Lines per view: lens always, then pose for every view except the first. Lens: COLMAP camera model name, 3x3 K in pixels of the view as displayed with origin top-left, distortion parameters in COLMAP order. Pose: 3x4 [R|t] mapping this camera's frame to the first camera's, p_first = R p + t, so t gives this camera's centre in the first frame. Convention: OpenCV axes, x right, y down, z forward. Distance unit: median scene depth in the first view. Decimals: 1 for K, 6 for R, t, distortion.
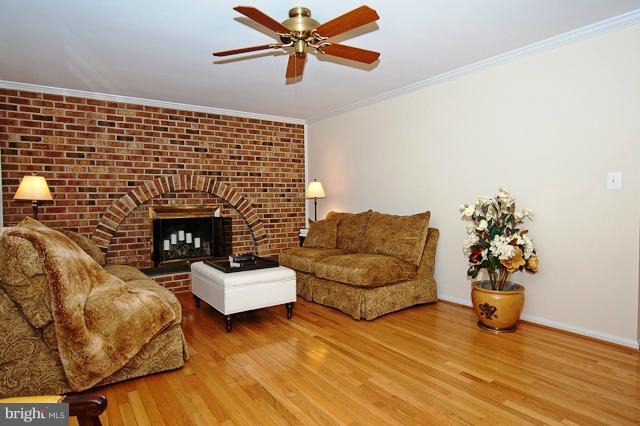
lens RADIAL K [[370.9, 0, 320.0], [0, 370.9, 213.0], [0, 0, 1]] dist [-0.003816, -0.000654]
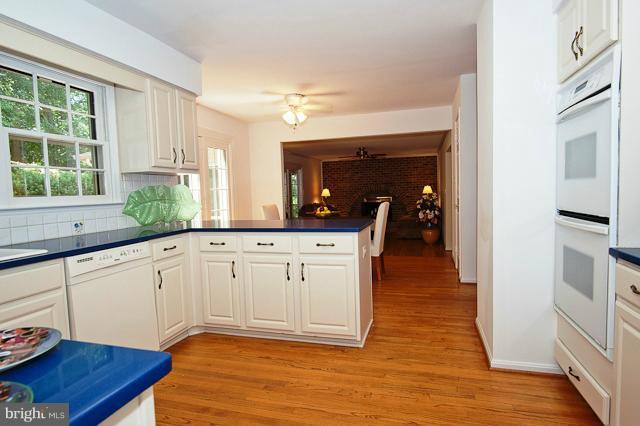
lens RADIAL K [[370.9, 0, 320.0], [0, 370.9, 213.0], [0, 0, 1]] dist [-0.003816, -0.000654]
pose [[0.634042, 0.037198, -0.772404, 1.307381], [-0.004181, 0.998993, 0.044678, -0.022206], [0.773288, -0.025098, 0.633559, -0.870389]]
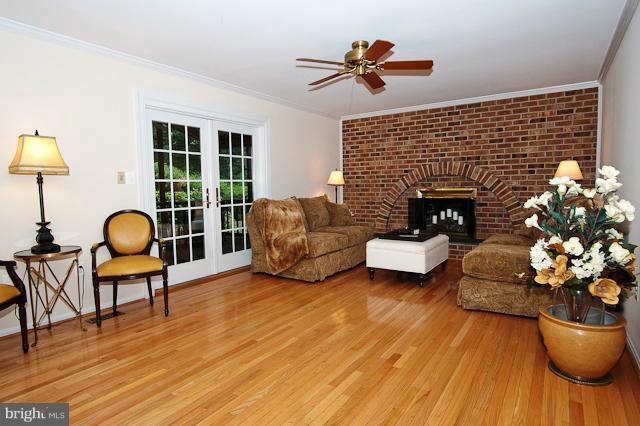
lens RADIAL K [[358.4, 0, 320.0], [0, 358.4, 213.0], [0, 0, 1]] dist [-0.006729, -0.001798]
pose [[0.368211, 0.073696, -0.926817, 0.556234], [-0.021750, 0.997264, 0.070656, -0.011655], [0.929488, -0.005858, 0.368806, 0.200209]]
